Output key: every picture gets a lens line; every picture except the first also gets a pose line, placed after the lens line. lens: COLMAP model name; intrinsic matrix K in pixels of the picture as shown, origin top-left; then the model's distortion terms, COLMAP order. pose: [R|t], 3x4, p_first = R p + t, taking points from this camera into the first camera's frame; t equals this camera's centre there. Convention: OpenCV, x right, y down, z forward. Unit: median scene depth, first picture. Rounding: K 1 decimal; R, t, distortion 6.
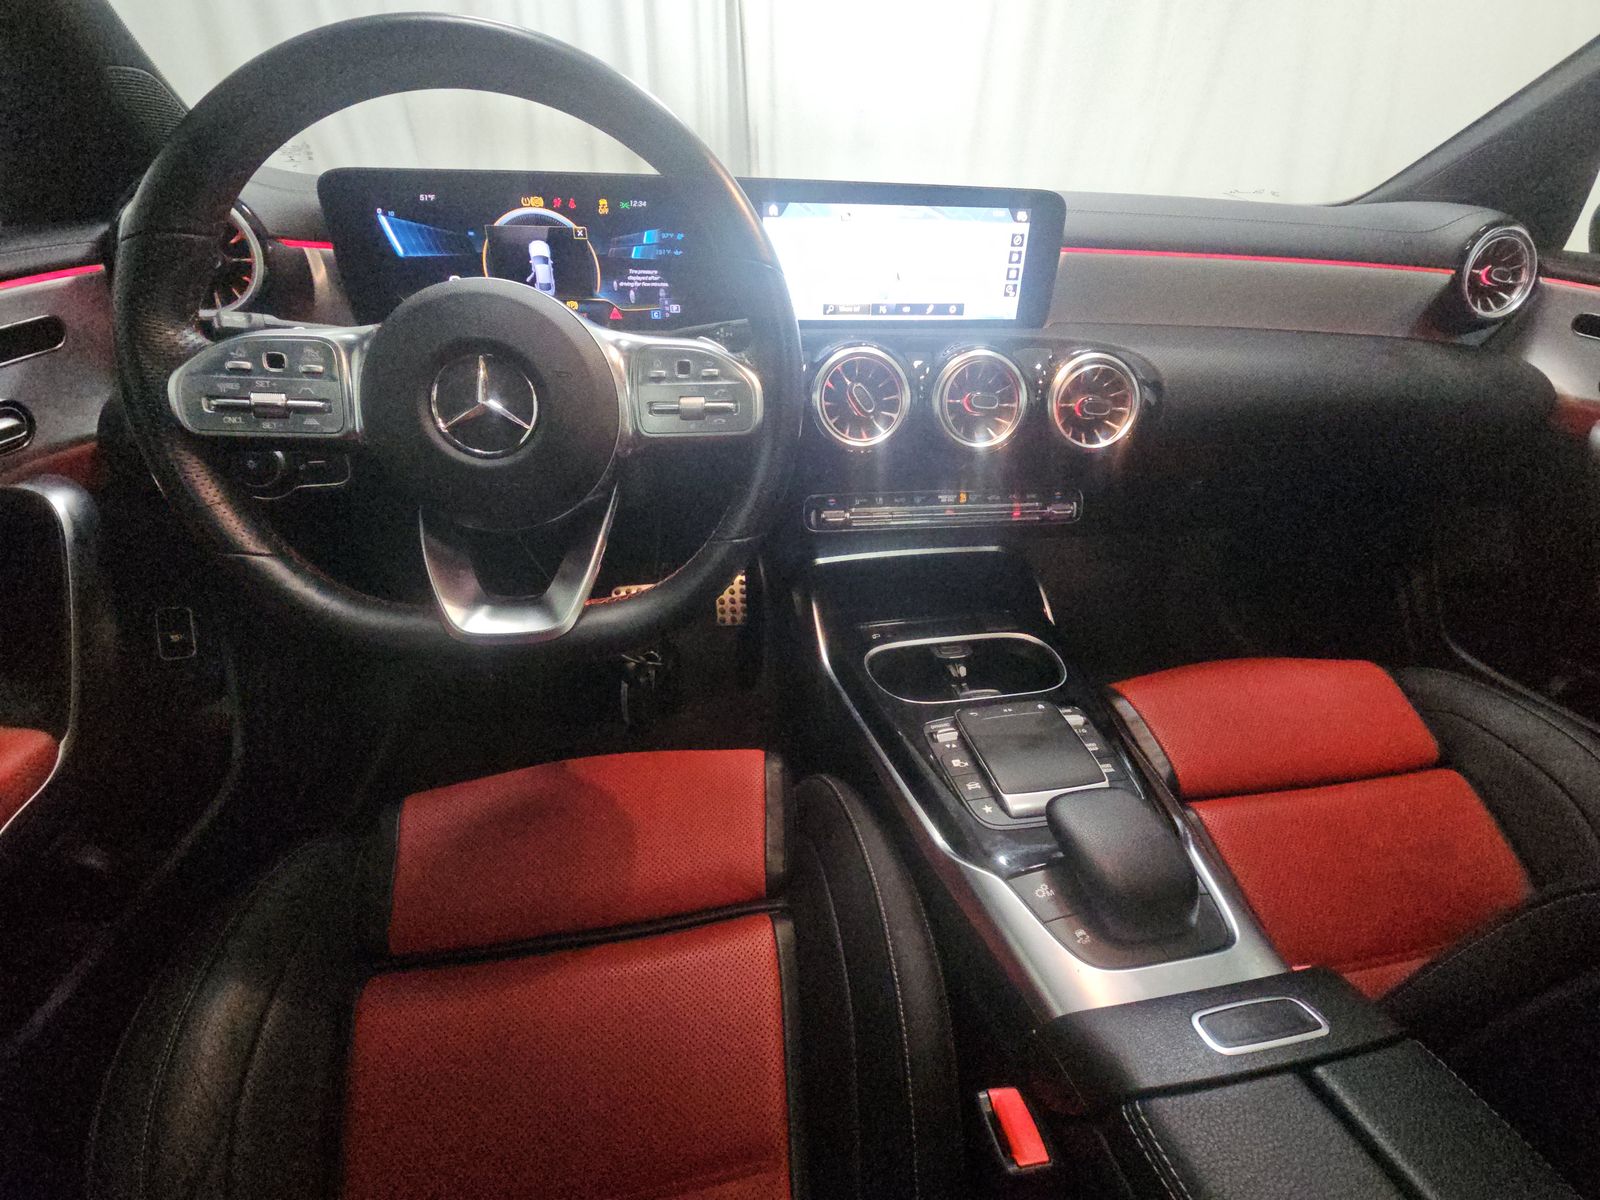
lens RADIAL K [[646.4, 0, 791.2], [0, 646.4, 593.9], [0, 0, 1]] dist [-0.001300, -0.001015]
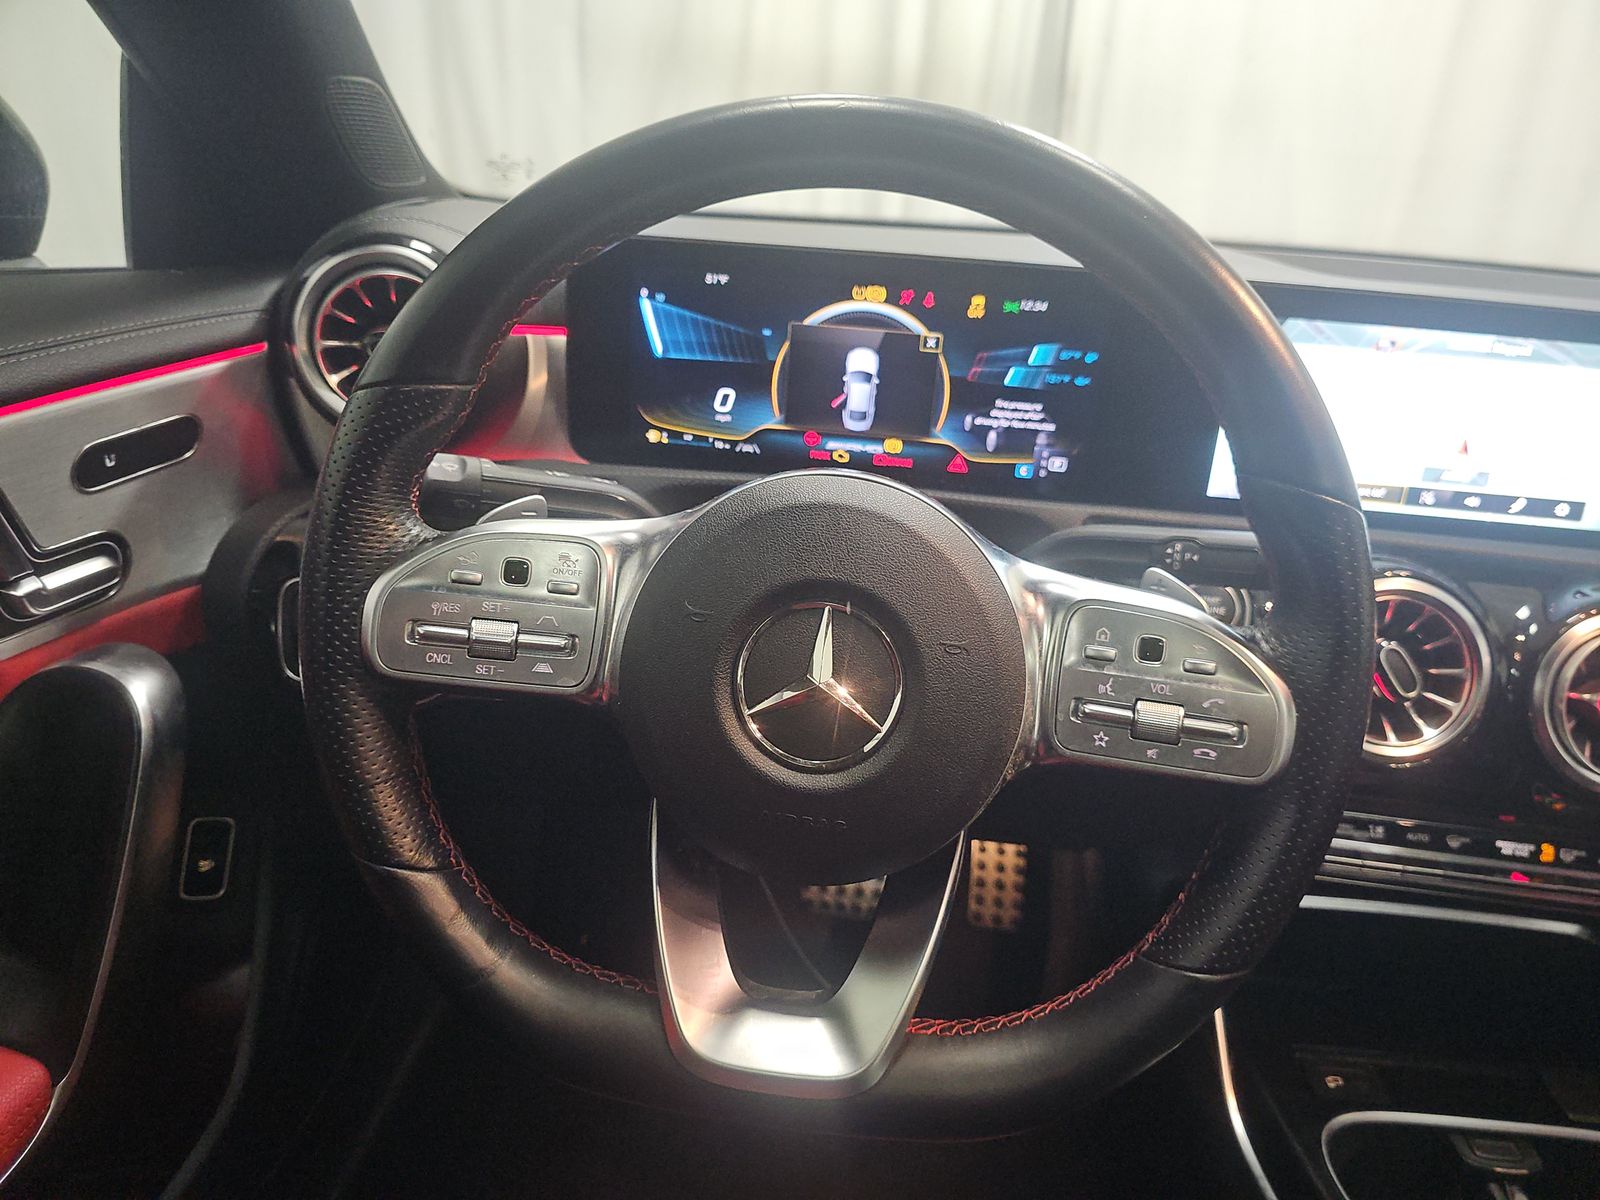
lens RADIAL K [[1060.1, 0, 806.4], [0, 1060.1, 603.6], [0, 0, 1]] dist [0.017974, -0.016439]
pose [[0.968392, 0.138091, -0.207722, -0.200789], [-0.168858, 0.975866, -0.138467, -0.155335], [0.183588, 0.169166, 0.968338, 0.033482]]
